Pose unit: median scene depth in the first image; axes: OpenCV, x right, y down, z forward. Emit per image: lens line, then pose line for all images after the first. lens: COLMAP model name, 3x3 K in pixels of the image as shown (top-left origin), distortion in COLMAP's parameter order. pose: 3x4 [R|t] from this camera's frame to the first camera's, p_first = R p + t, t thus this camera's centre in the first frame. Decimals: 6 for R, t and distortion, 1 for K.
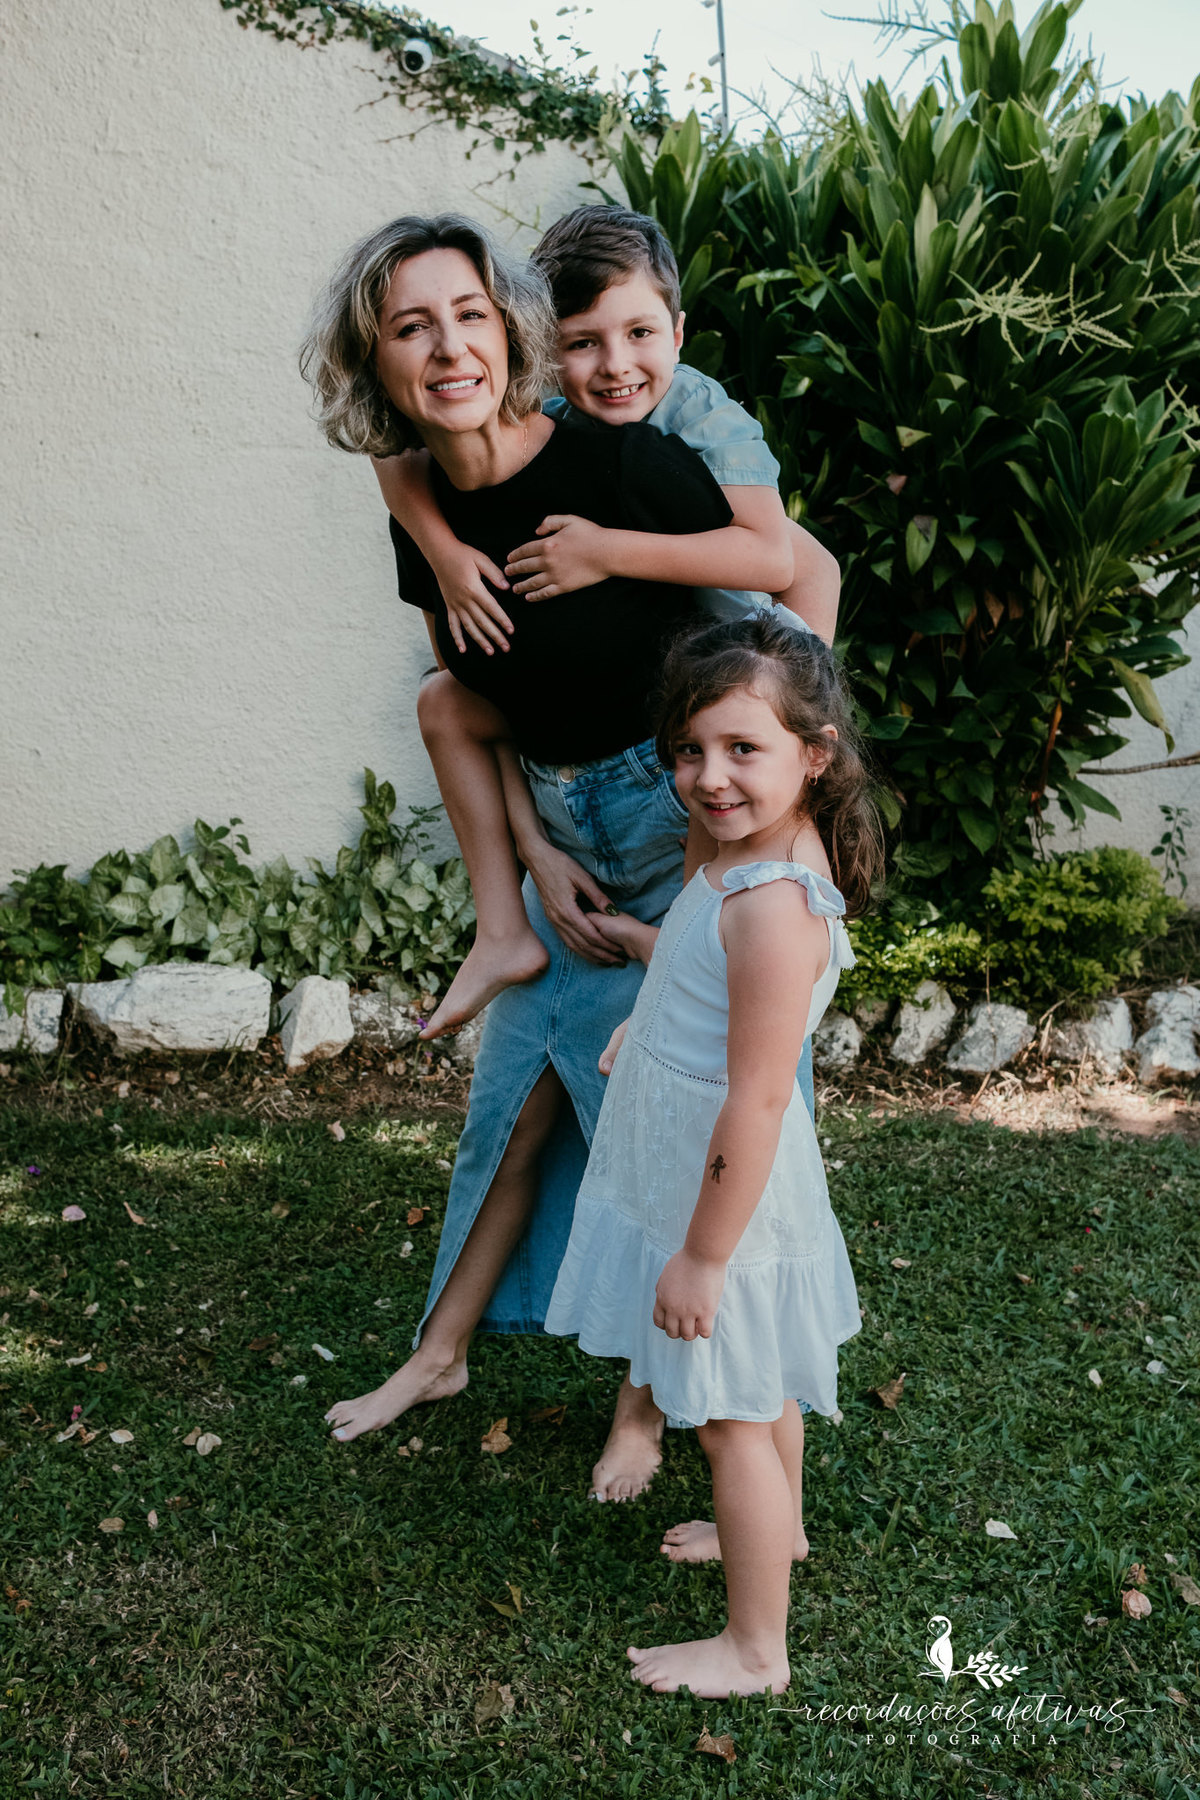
lens RADIAL K [[1733.4, 0, 546.1], [0, 1733.4, 896.4], [0, 0, 1]] dist [-0.076552, 0.189698]
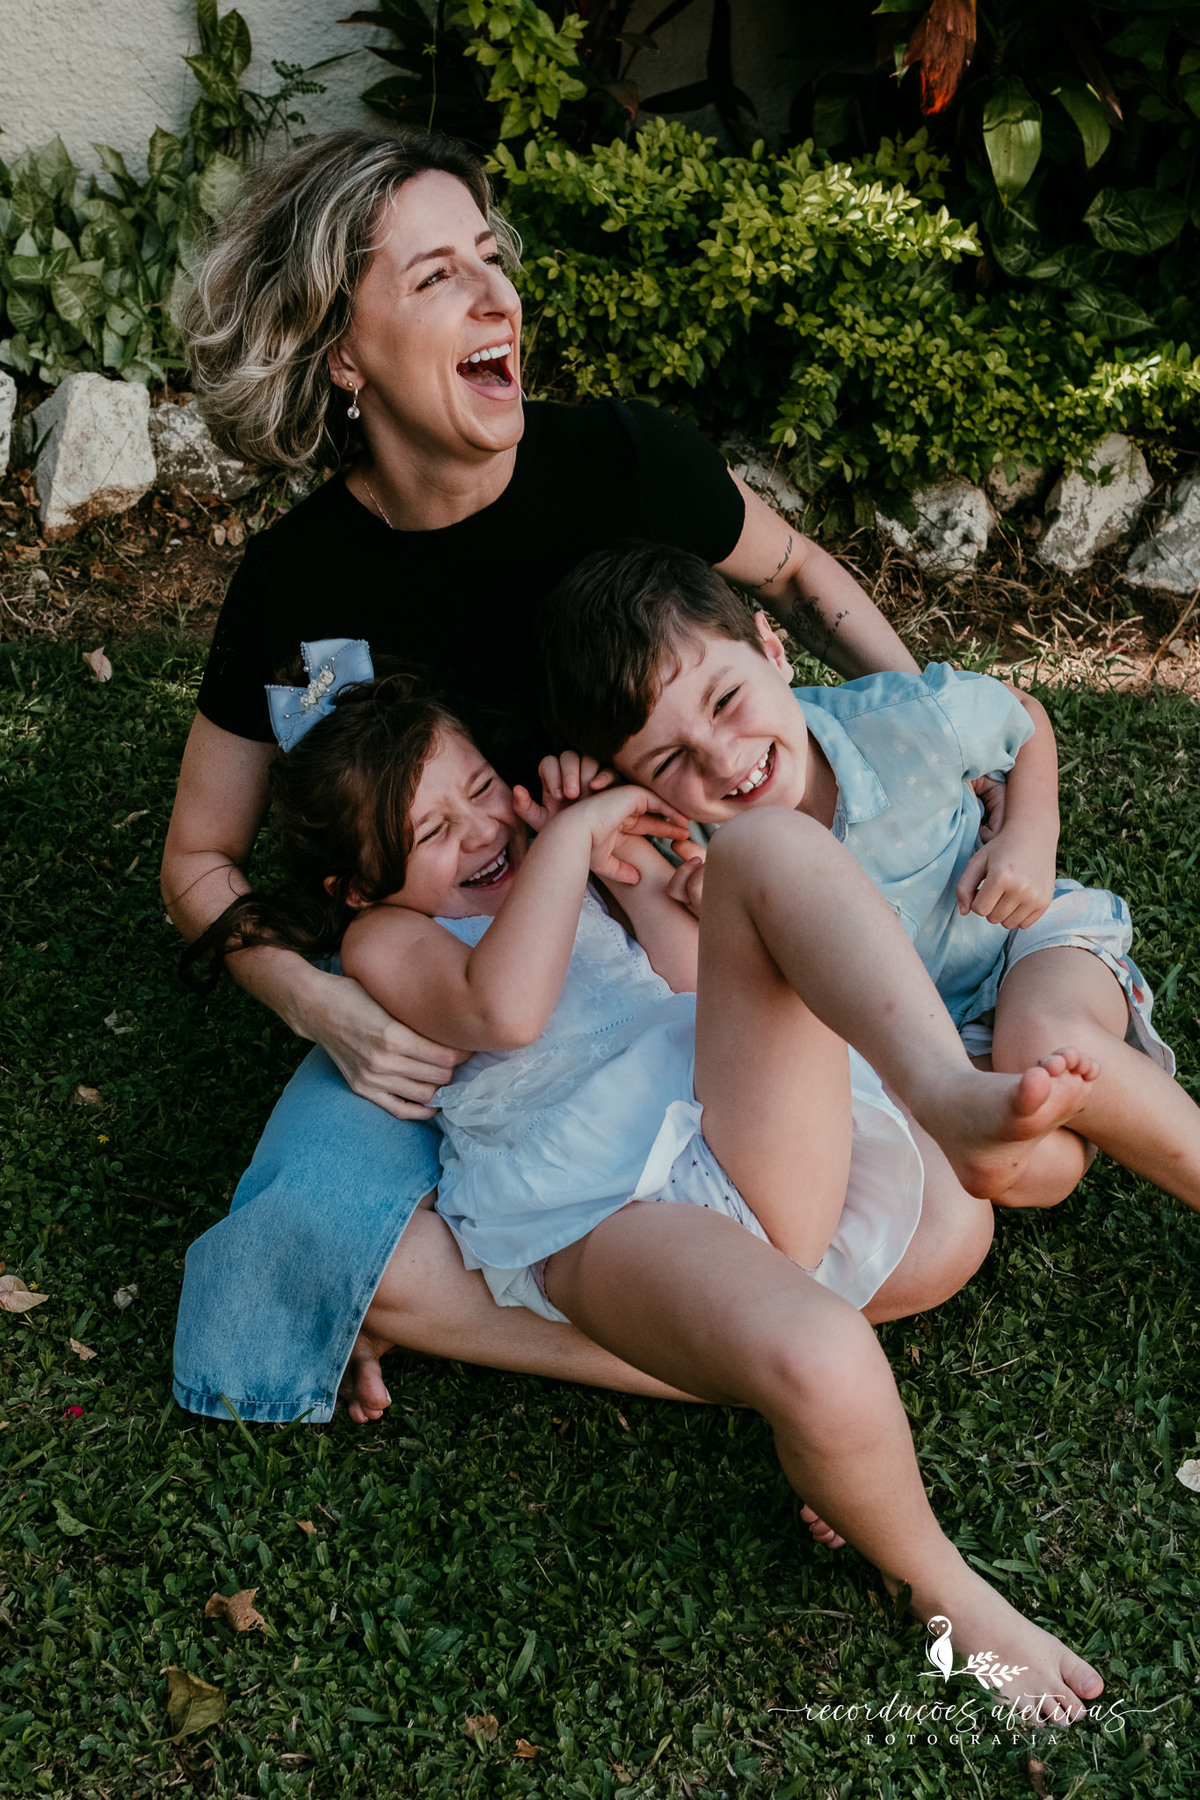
lens RADIAL K [[2217.3, 0, 597.0], [0, 2217.3, 1041.0], [0, 0, 1]] dist [-0.077984, 0.219760]
pose [[0.998352, 0.054082, 0.019195, 0.037517], [-0.057332, 0.925253, 0.374992, -0.034402], [0.002520, -0.375475, 0.926829, 0.207737]]
